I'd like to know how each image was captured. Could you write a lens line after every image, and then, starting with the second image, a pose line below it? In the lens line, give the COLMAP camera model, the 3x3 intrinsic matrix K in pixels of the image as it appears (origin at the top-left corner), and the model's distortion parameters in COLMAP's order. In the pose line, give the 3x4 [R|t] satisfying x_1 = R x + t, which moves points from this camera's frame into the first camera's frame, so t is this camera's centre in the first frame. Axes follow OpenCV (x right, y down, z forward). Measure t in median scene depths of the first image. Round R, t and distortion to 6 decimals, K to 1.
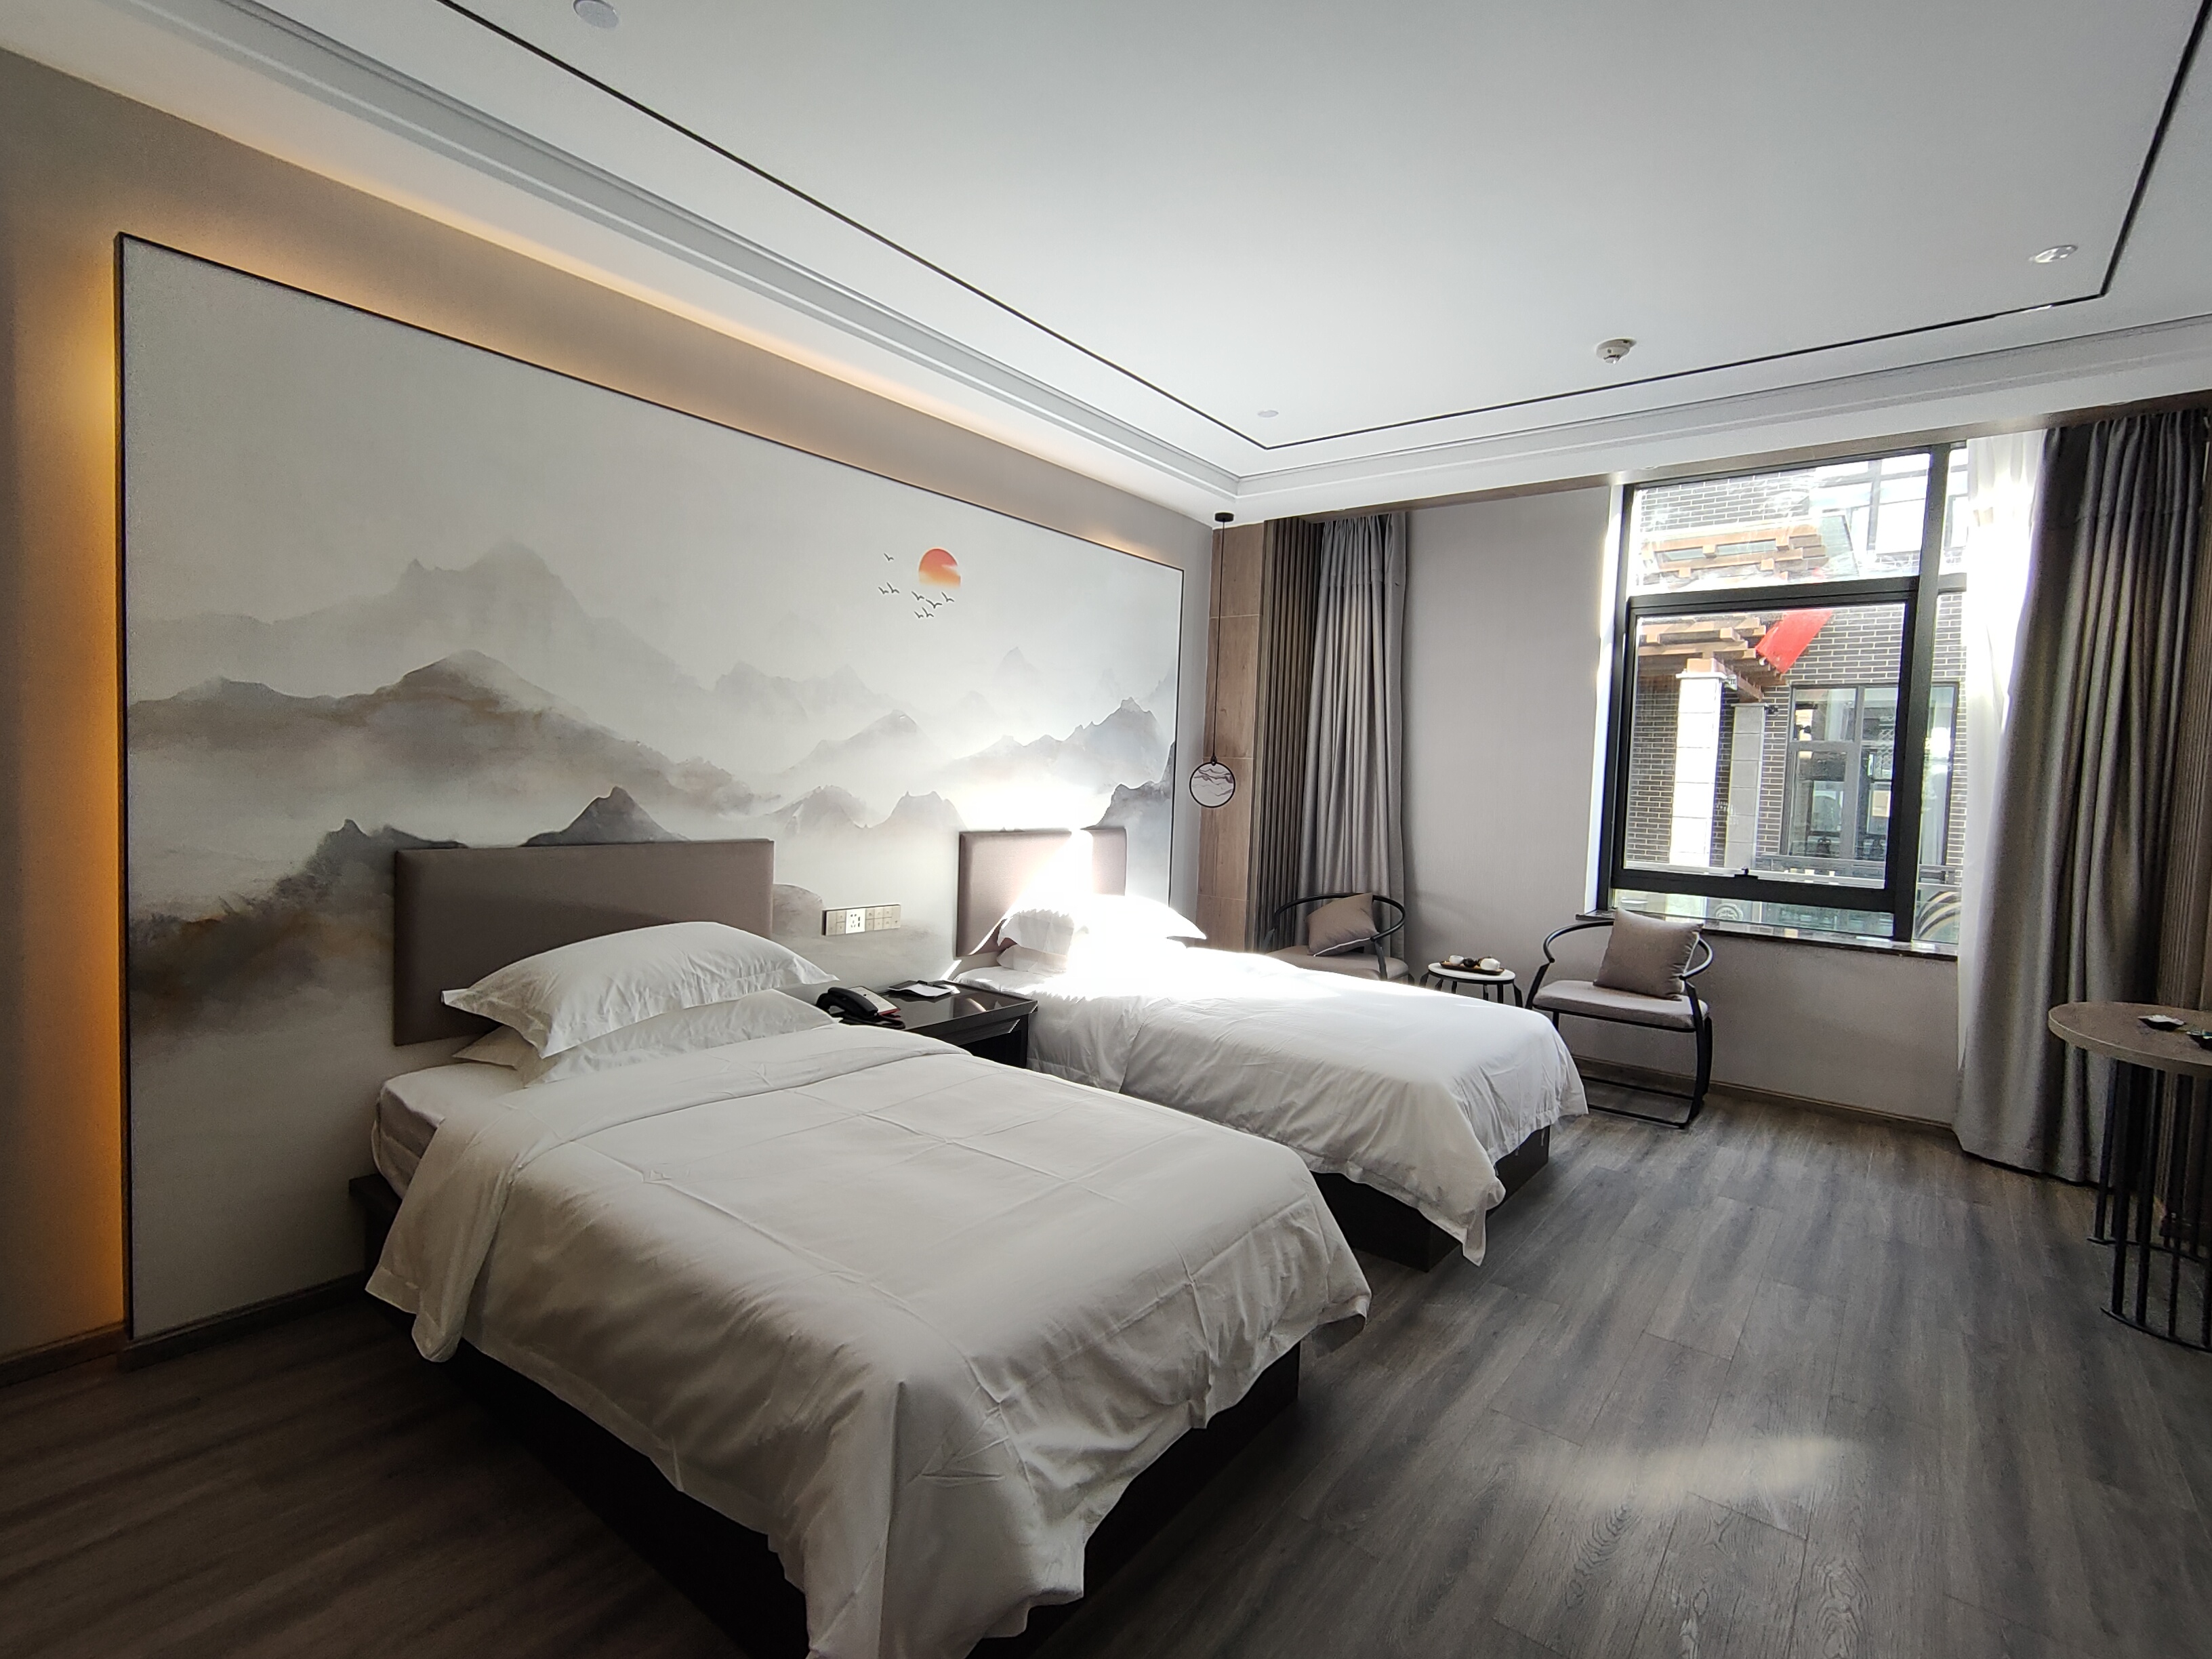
lens RADIAL K [[1051.8, 0, 1107.9], [0, 1051.8, 829.6], [0, 0, 1]] dist [-0.015062, -0.000328]
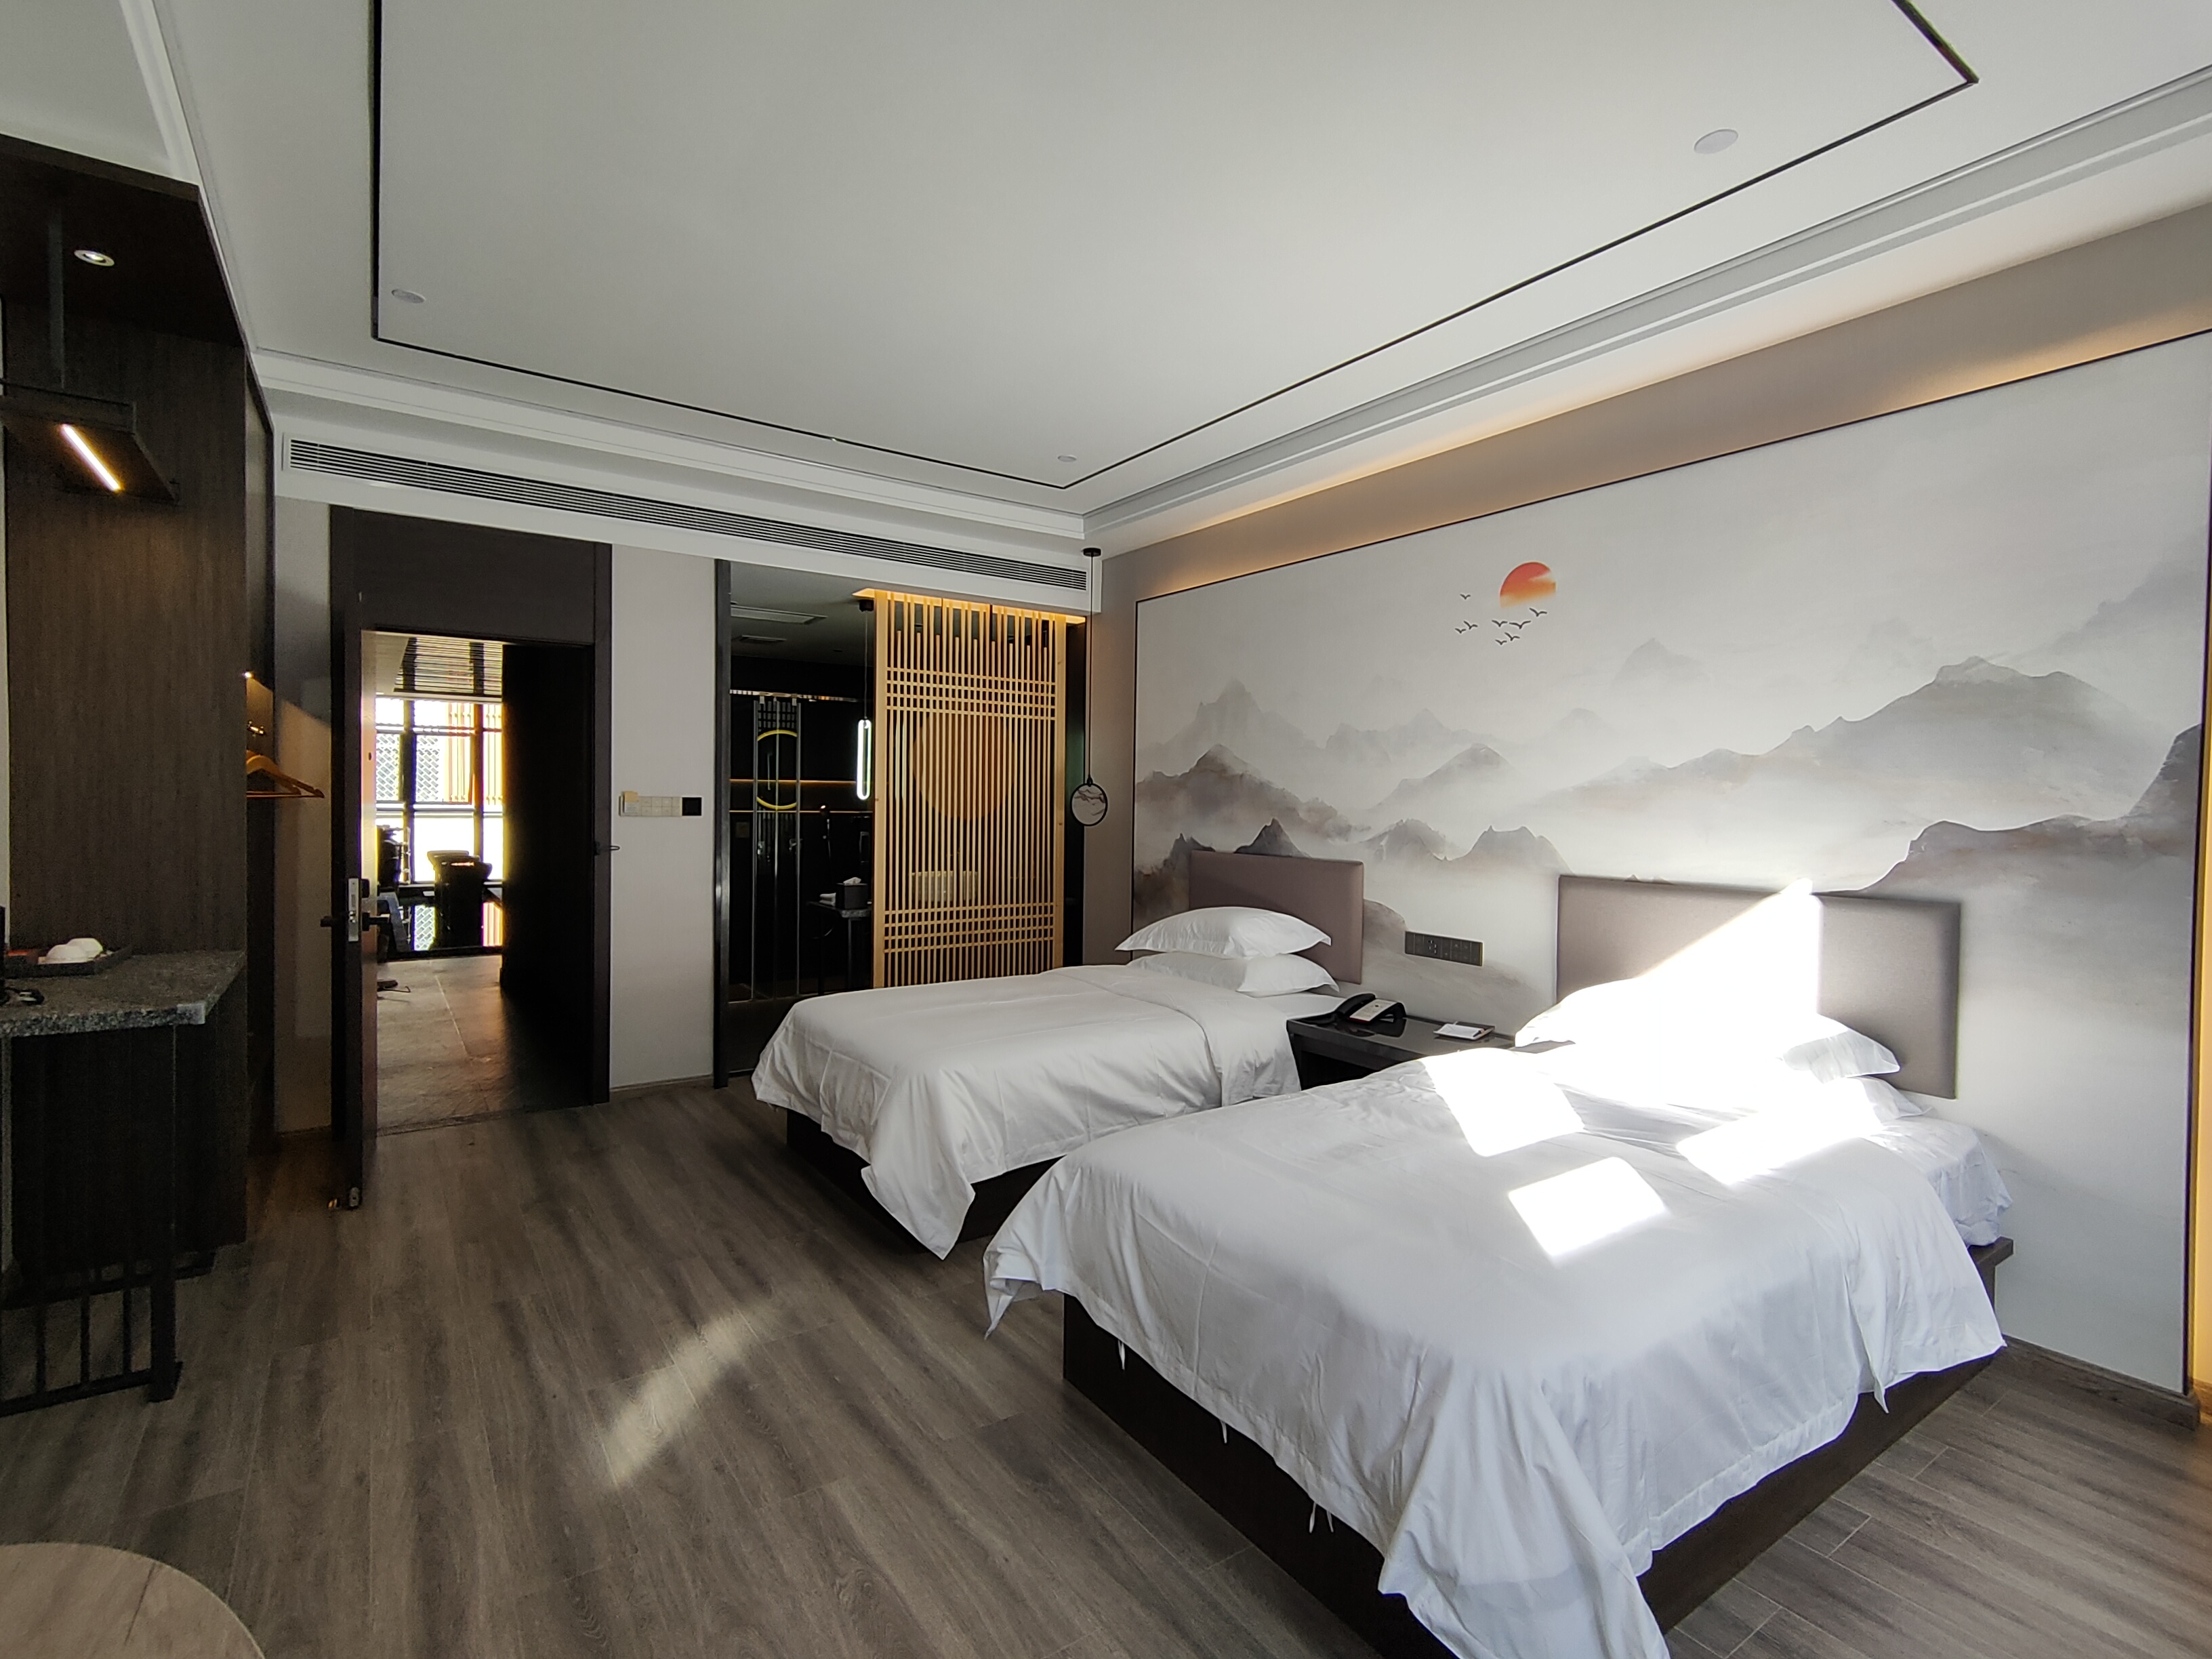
lens RADIAL K [[1051.8, 0, 1105.4], [0, 1051.8, 817.2], [0, 0, 1]] dist [-0.015062, -0.000328]
pose [[-0.315060, -0.020366, -0.948853, 0.994665], [-0.066882, 0.997761, 0.000792, -0.025339], [0.946712, 0.063710, -0.315717, 1.153463]]
